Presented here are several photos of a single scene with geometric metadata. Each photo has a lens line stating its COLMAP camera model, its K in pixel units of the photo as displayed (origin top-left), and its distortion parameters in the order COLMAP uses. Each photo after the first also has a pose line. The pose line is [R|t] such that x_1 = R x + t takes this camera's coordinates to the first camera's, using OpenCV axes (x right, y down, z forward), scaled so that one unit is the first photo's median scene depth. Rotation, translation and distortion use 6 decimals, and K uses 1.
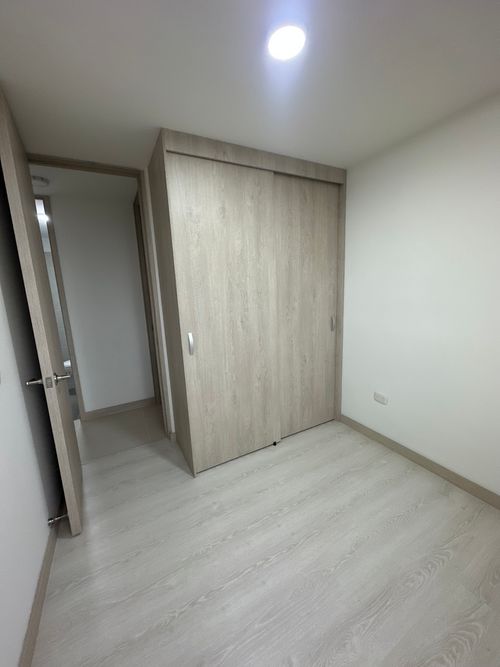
lens RADIAL K [[271.6, 0, 247.0], [0, 271.6, 333.8], [0, 0, 1]] dist [-0.000291, 0.000066]
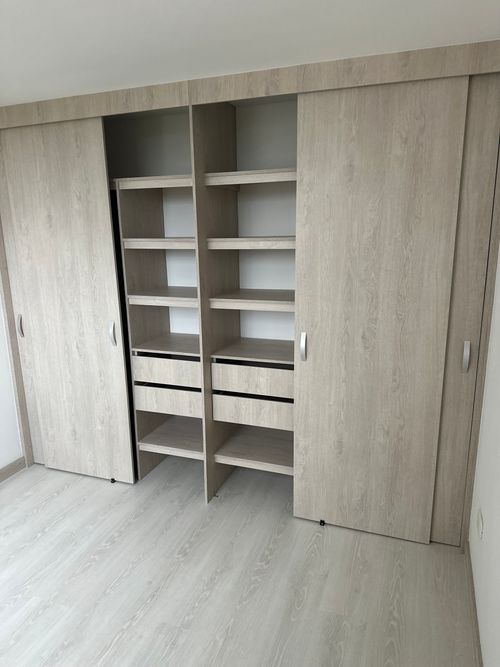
lens RADIAL K [[477.2, 0, 248.7], [0, 477.2, 339.1], [0, 0, 1]] dist [0.055387, -0.059036]
pose [[0.651279, 0.195405, -0.733248, 1.421765], [-0.143695, 0.980552, 0.133678, -0.348382], [0.745109, 0.018302, 0.666691, 0.423748]]
